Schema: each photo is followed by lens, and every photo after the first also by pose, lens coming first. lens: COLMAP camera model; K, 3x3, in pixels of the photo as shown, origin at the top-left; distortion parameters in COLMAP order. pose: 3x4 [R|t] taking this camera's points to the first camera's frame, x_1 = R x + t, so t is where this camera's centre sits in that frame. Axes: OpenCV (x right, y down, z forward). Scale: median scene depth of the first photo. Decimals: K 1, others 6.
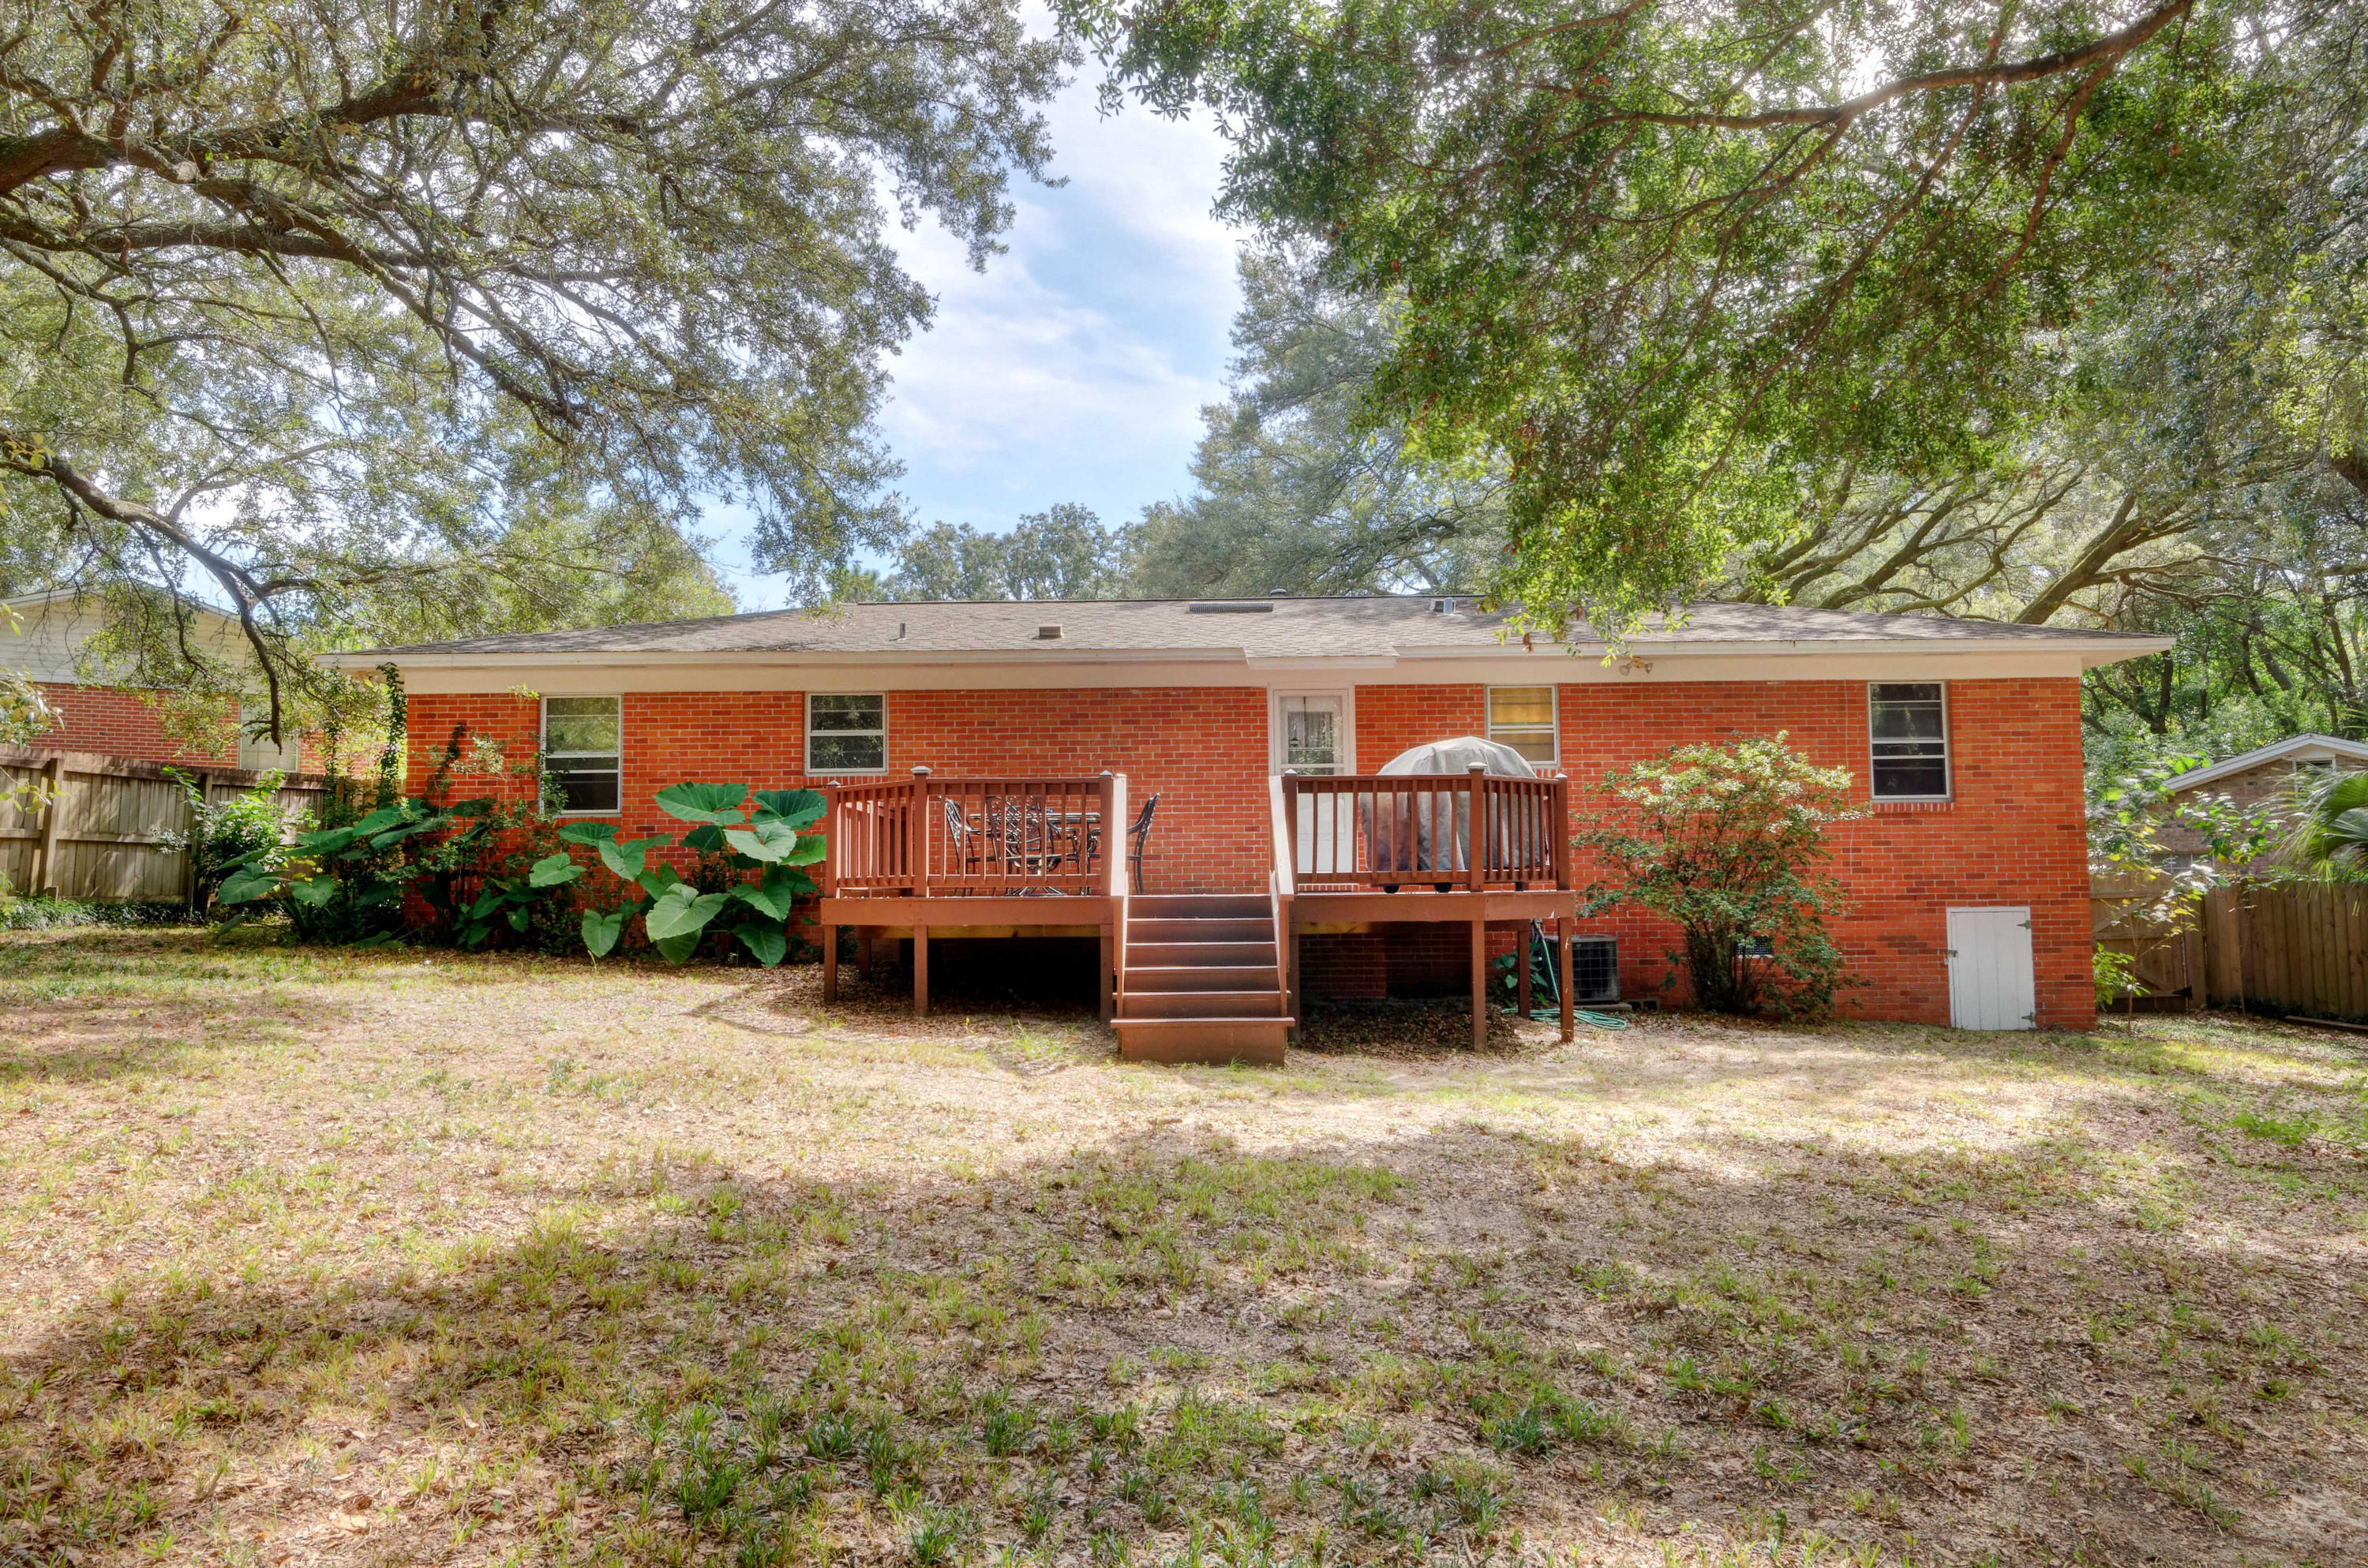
lens RADIAL K [[1570.9, 0, 1187.4], [0, 1570.9, 755.3], [0, 0, 1]] dist [0.003251, 0.000886]
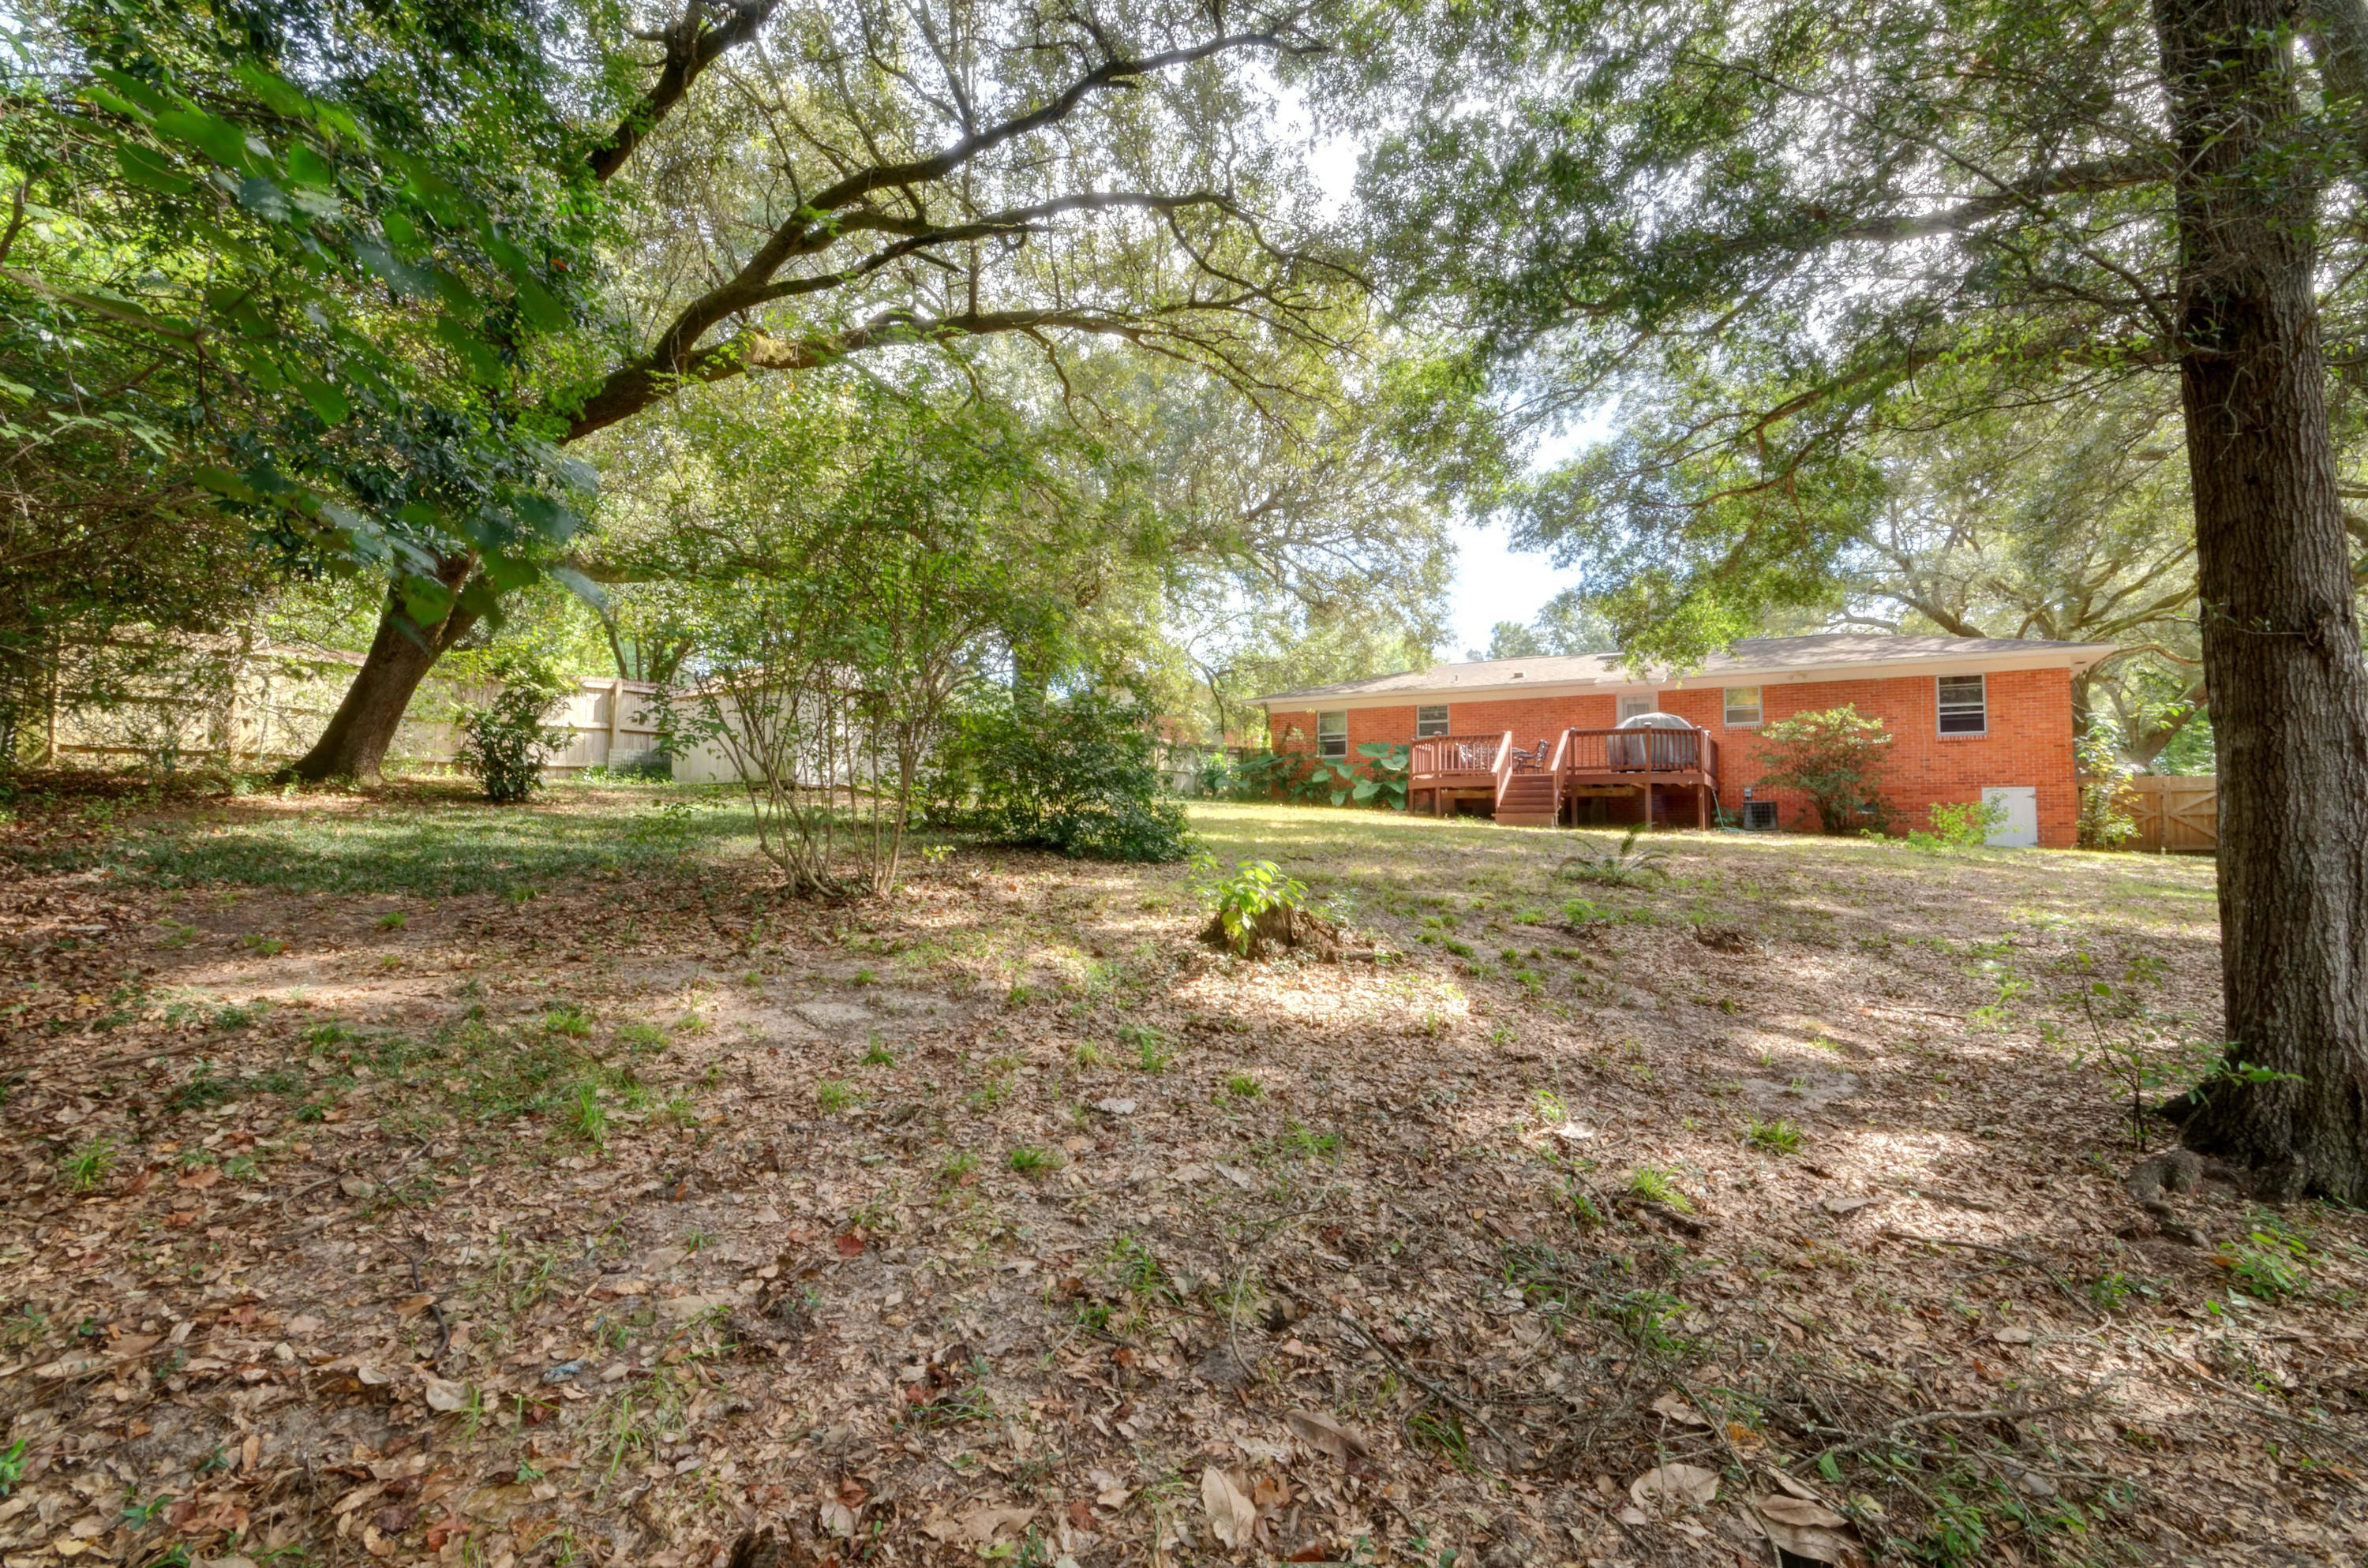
lens RADIAL K [[1129.2, 0, 1169.3], [0, 1129.2, 780.2], [0, 0, 1]] dist [0.023885, -0.000365]
pose [[0.857619, -0.011829, -0.514149, 0.343141], [0.028168, 0.999315, 0.023994, 0.023590], [0.513513, -0.035060, 0.857365, -0.742237]]
